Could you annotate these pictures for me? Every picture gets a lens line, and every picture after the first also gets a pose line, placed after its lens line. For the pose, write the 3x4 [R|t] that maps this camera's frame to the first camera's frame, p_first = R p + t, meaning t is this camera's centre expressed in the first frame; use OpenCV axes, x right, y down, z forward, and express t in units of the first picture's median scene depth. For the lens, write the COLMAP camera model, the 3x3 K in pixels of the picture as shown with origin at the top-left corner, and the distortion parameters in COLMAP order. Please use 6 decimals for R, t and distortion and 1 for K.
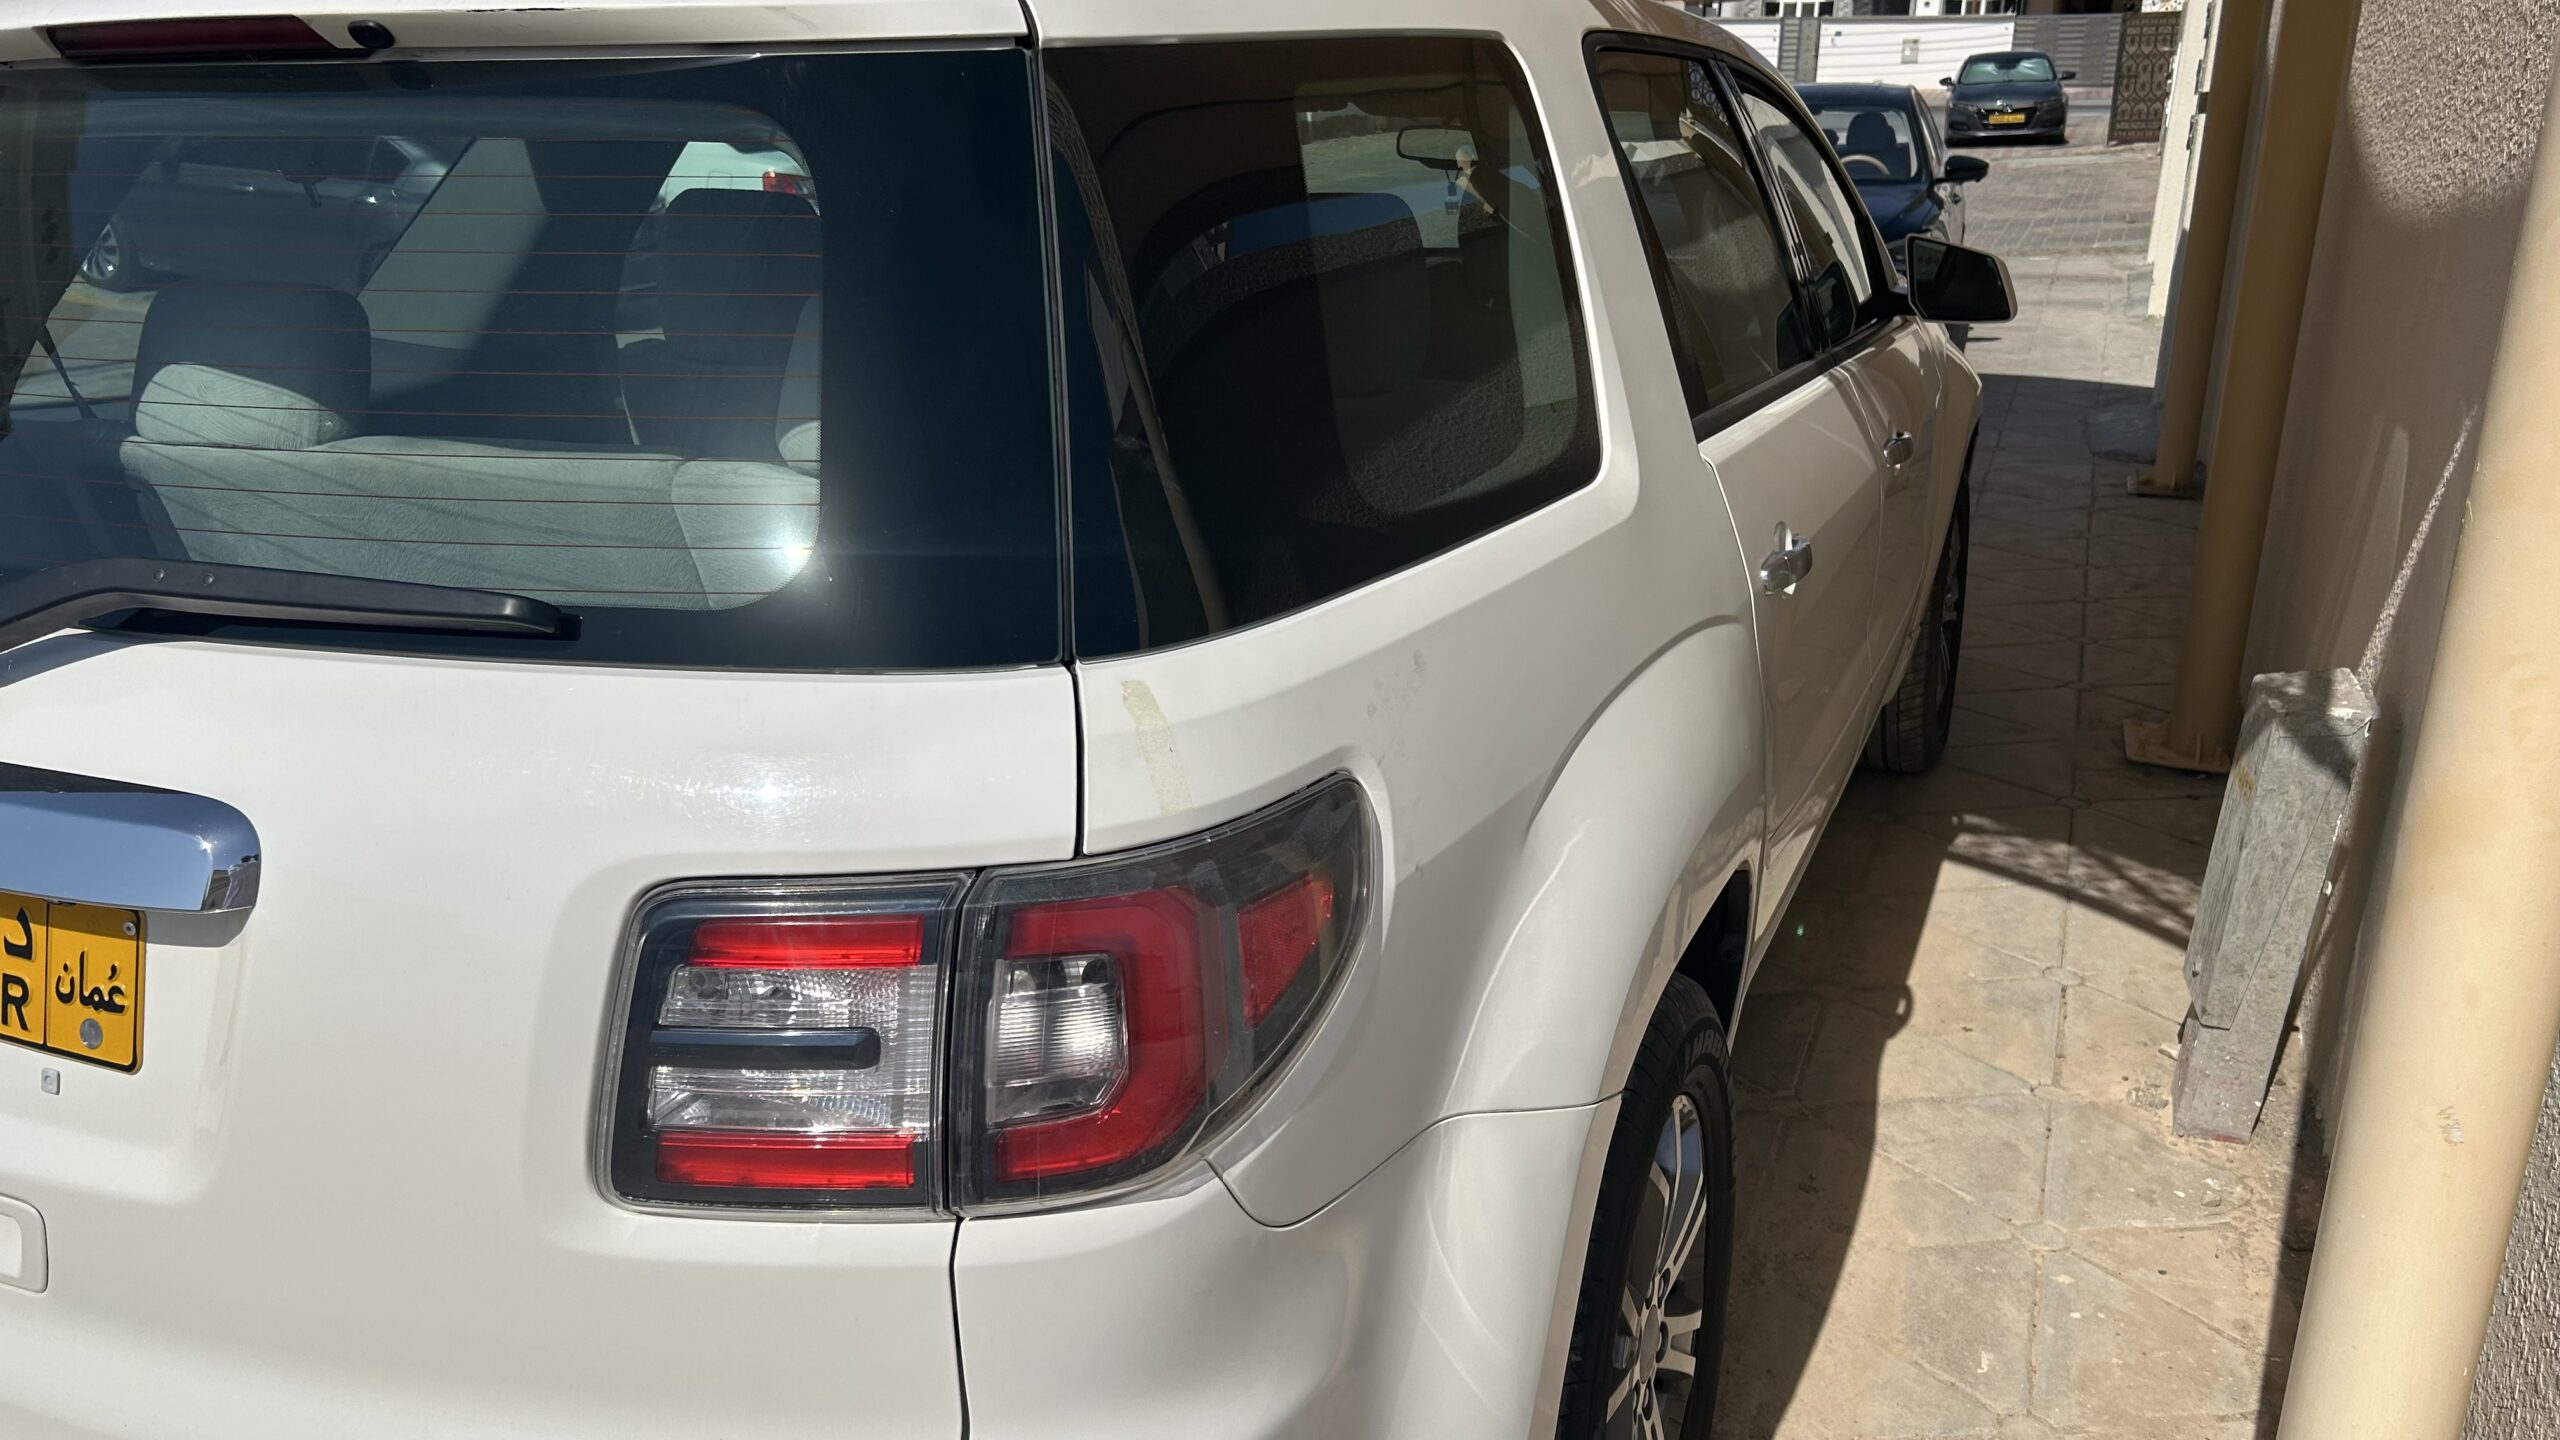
lens RADIAL K [[1954.7, 0, 1281.0], [0, 1954.7, 732.1], [0, 0, 1]] dist [0.036799, -0.041941]
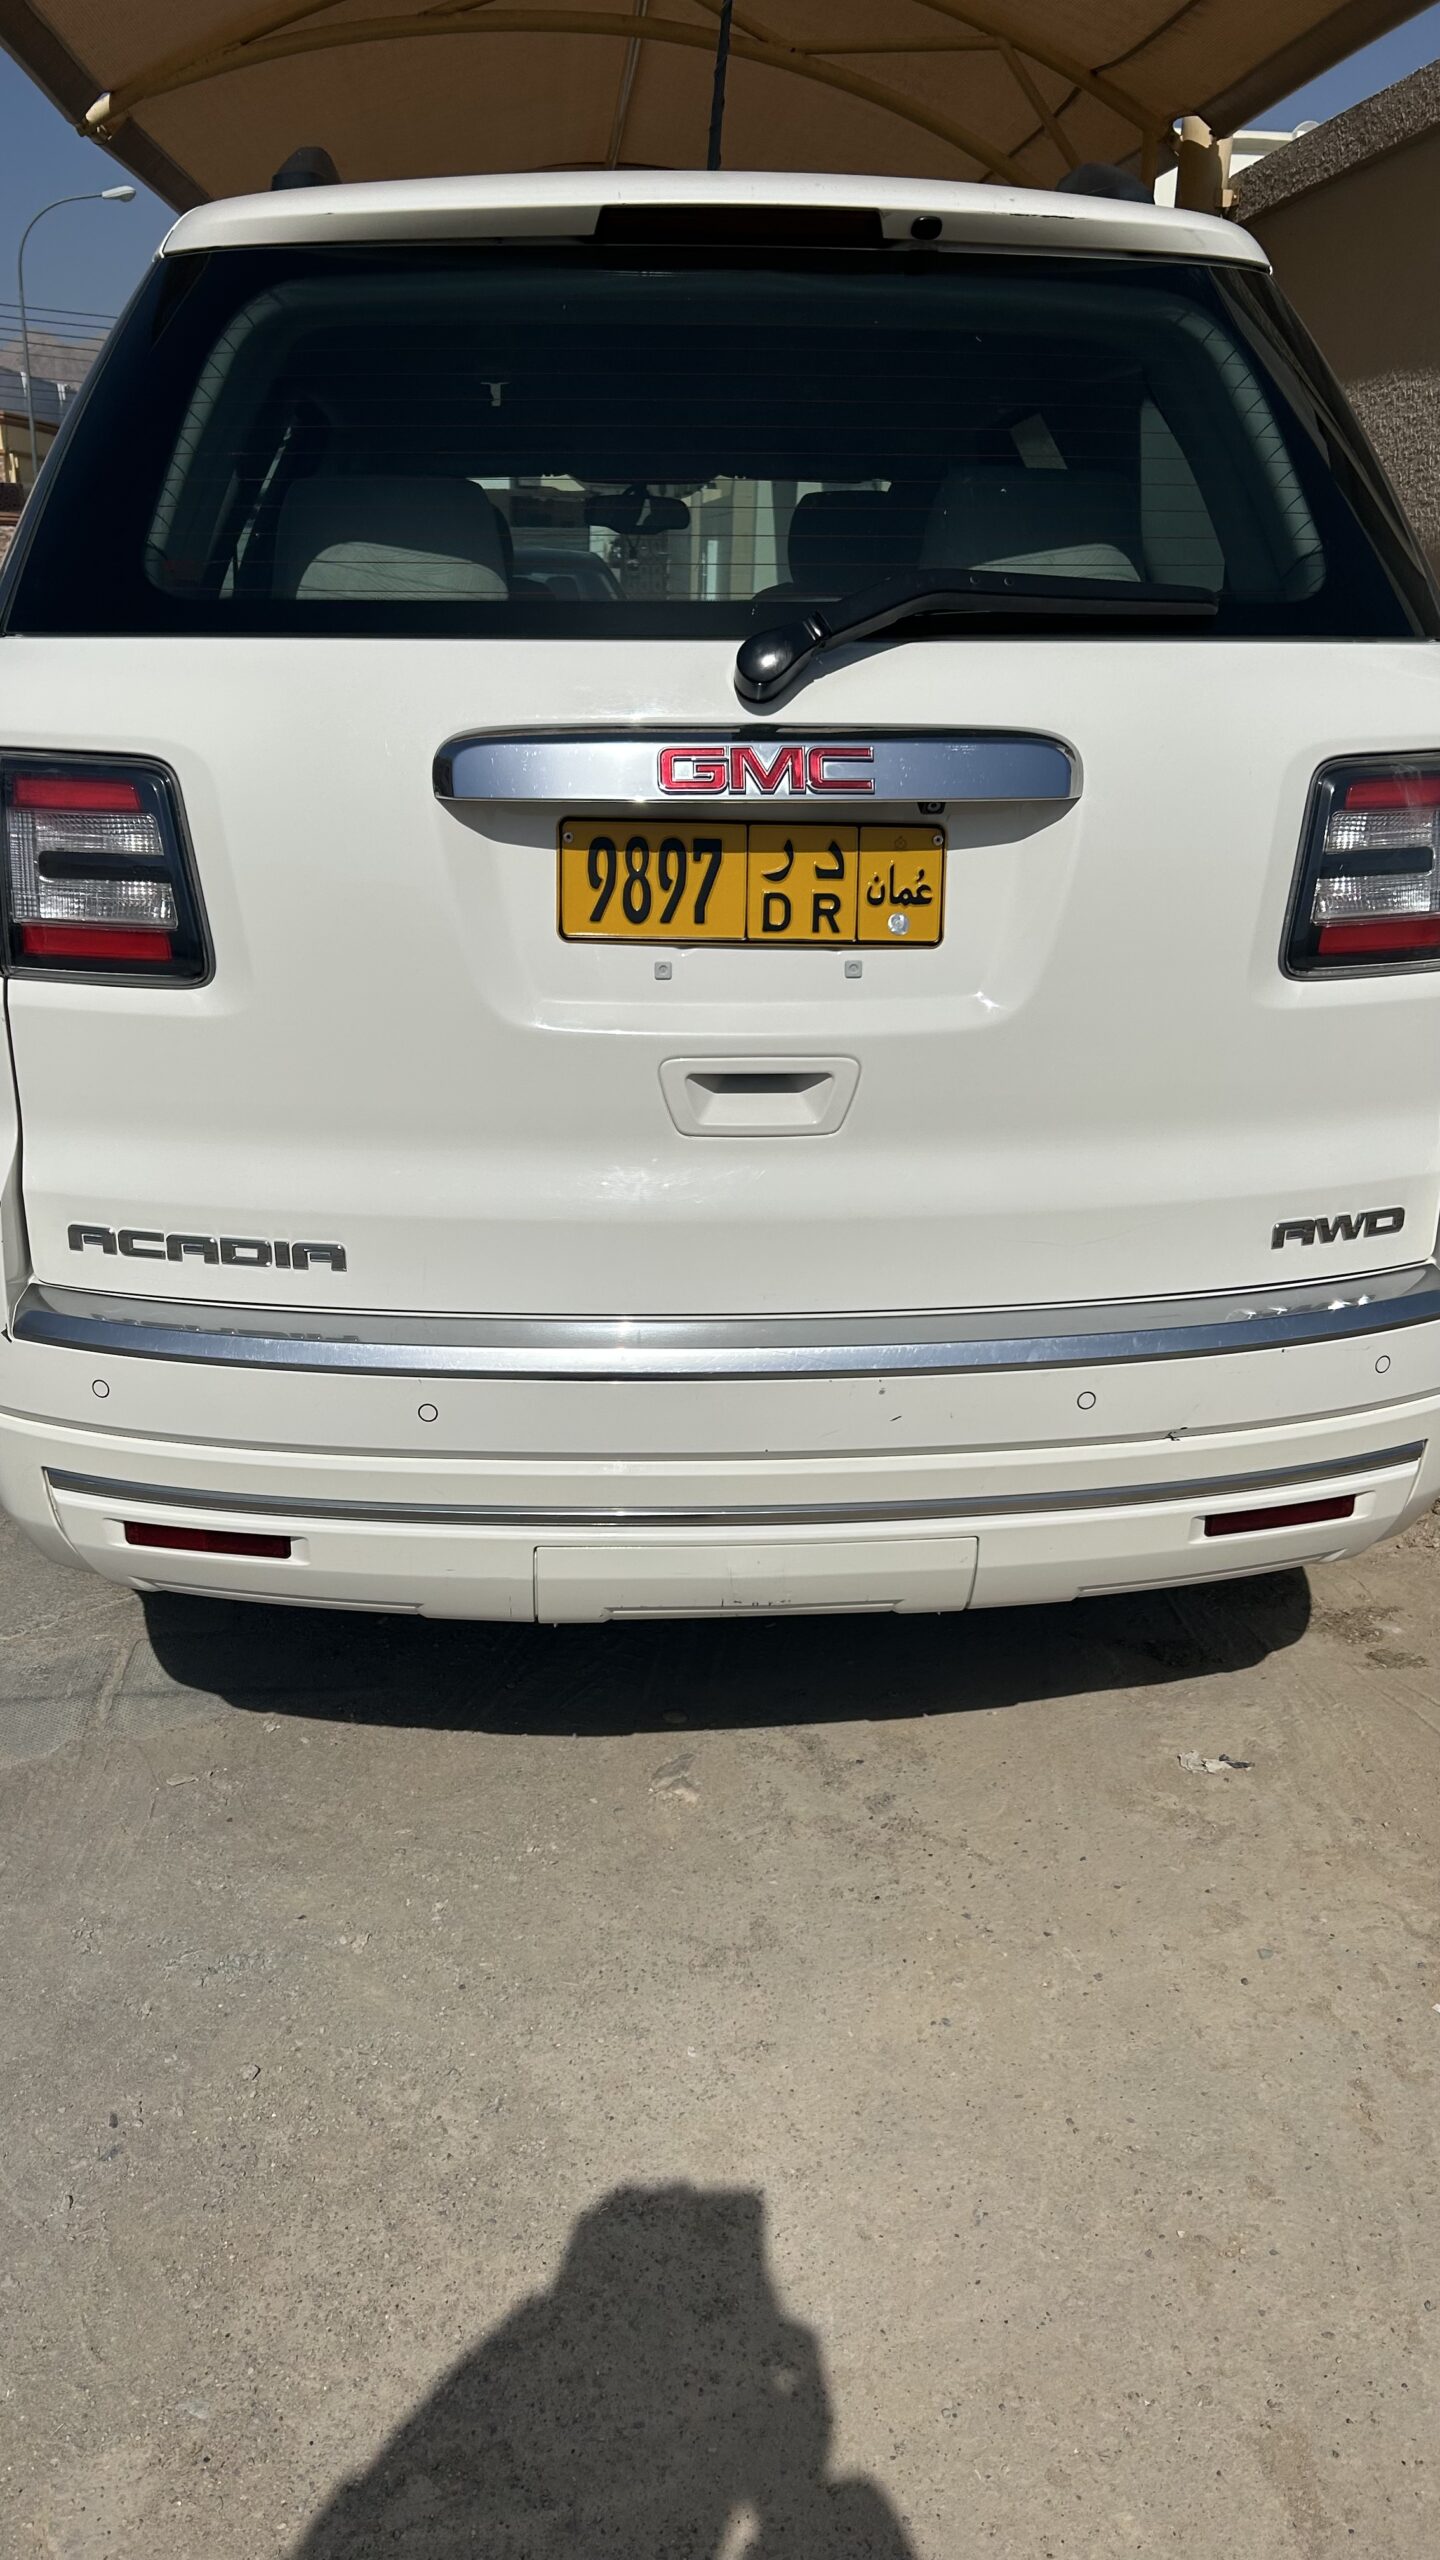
lens RADIAL K [[1954.7, 0, 719.3], [0, 1954.7, 1271.0], [0, 0, 1]] dist [0.036799, -0.041941]
pose [[0.893186, -0.137302, 0.428214, -1.363462], [0.128413, 0.990473, 0.049737, 0.315014], [-0.430964, 0.010564, 0.902308, -0.219636]]
